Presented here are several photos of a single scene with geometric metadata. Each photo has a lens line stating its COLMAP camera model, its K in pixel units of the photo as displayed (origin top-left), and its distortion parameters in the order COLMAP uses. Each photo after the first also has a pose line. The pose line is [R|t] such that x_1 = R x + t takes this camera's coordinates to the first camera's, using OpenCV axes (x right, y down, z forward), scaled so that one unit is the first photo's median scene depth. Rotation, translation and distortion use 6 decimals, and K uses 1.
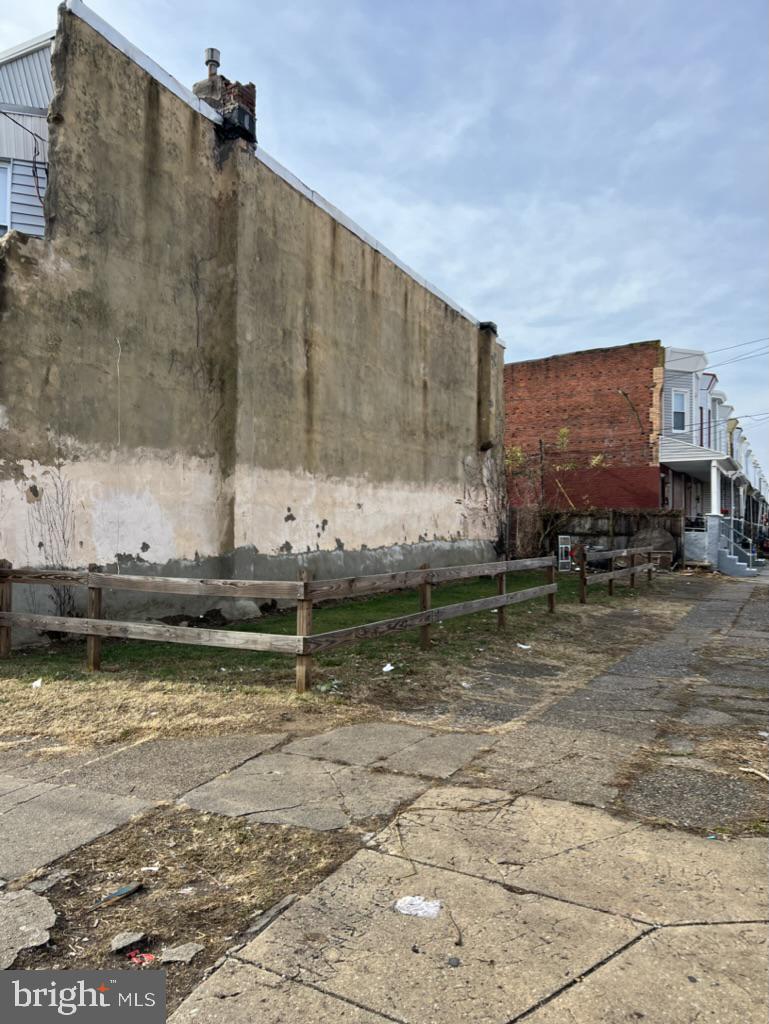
lens RADIAL K [[768.2, 0, 376.8], [0, 768.2, 512.4], [0, 0, 1]] dist [0.061968, -0.071700]
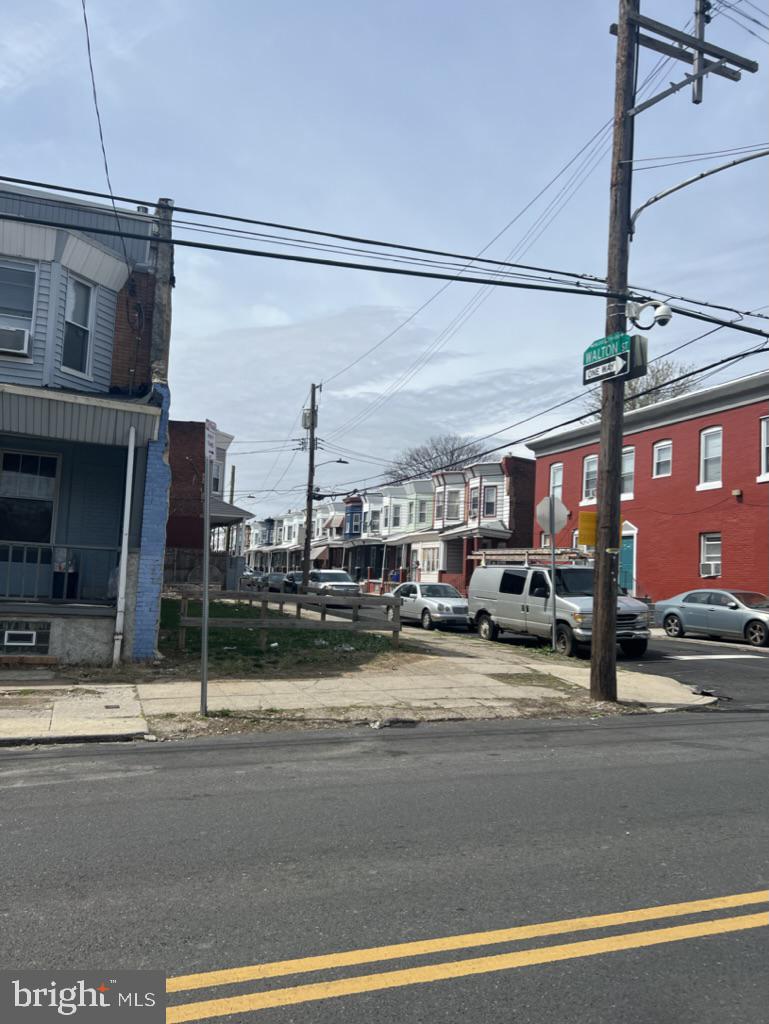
lens RADIAL K [[768.2, 0, 376.8], [0, 768.2, 512.4], [0, 0, 1]] dist [0.061968, -0.071700]
pose [[0.661132, 0.089602, 0.744900, -0.934965], [-0.061911, 0.995972, -0.064854, -0.003206], [-0.747711, -0.003240, 0.664016, -0.209050]]
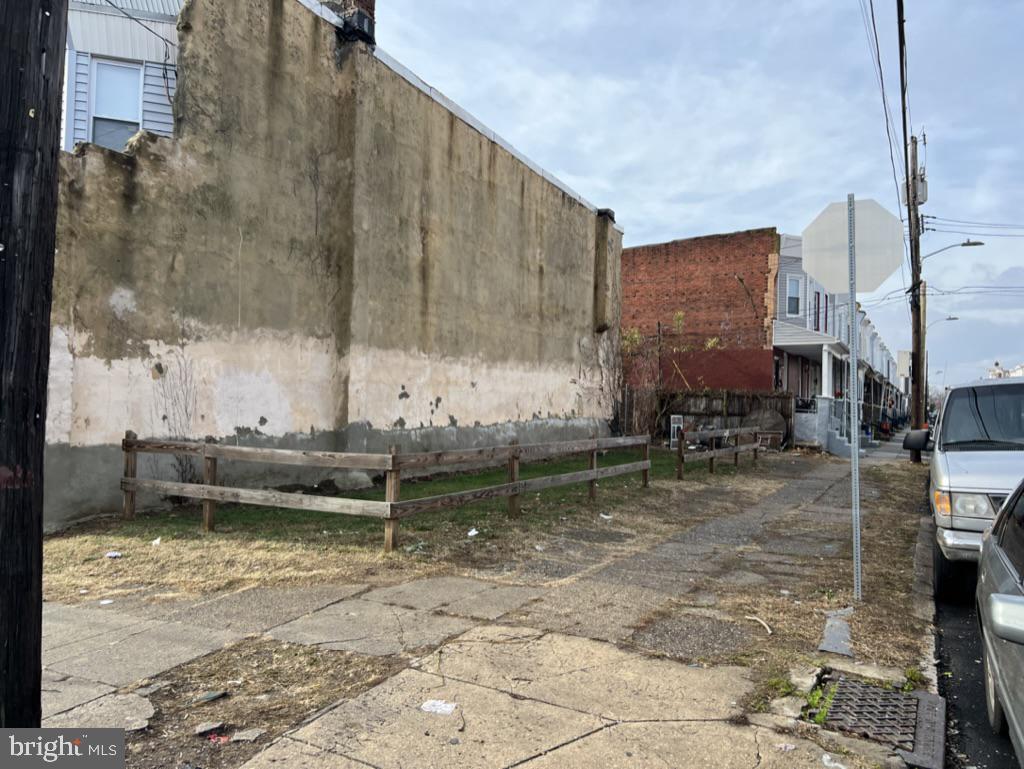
lens RADIAL K [[768.2, 0, 515.7], [0, 768.2, 390.0], [0, 0, 1]] dist [0.061968, -0.071700]
pose [[0.999882, 0.015093, 0.002823, 0.043589], [-0.015098, 0.999884, 0.001874, -0.005138], [-0.002794, -0.001916, 0.999994, -0.071873]]
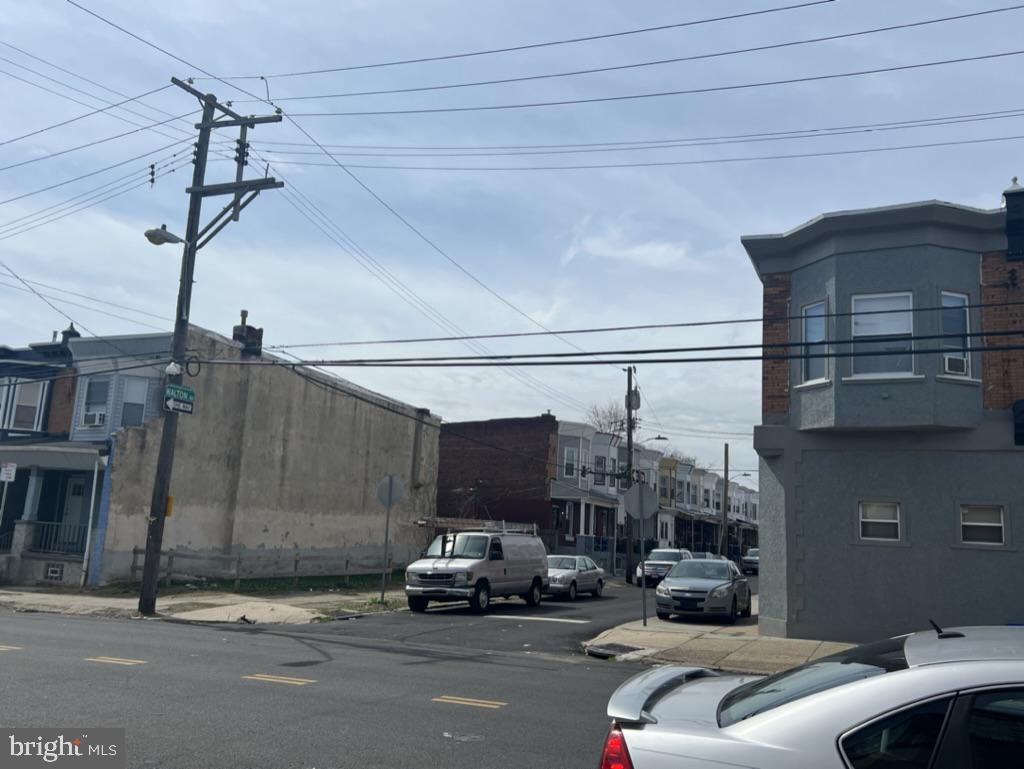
lens RADIAL K [[877.2, 0, 524.0], [0, 877.2, 389.9], [0, 0, 1]] dist [0.061362, -0.088180]
pose [[0.996704, 0.051827, 0.062414, 0.434921], [-0.042580, 0.989050, -0.141305, -0.065552], [-0.069054, 0.138181, 0.987997, -1.492500]]
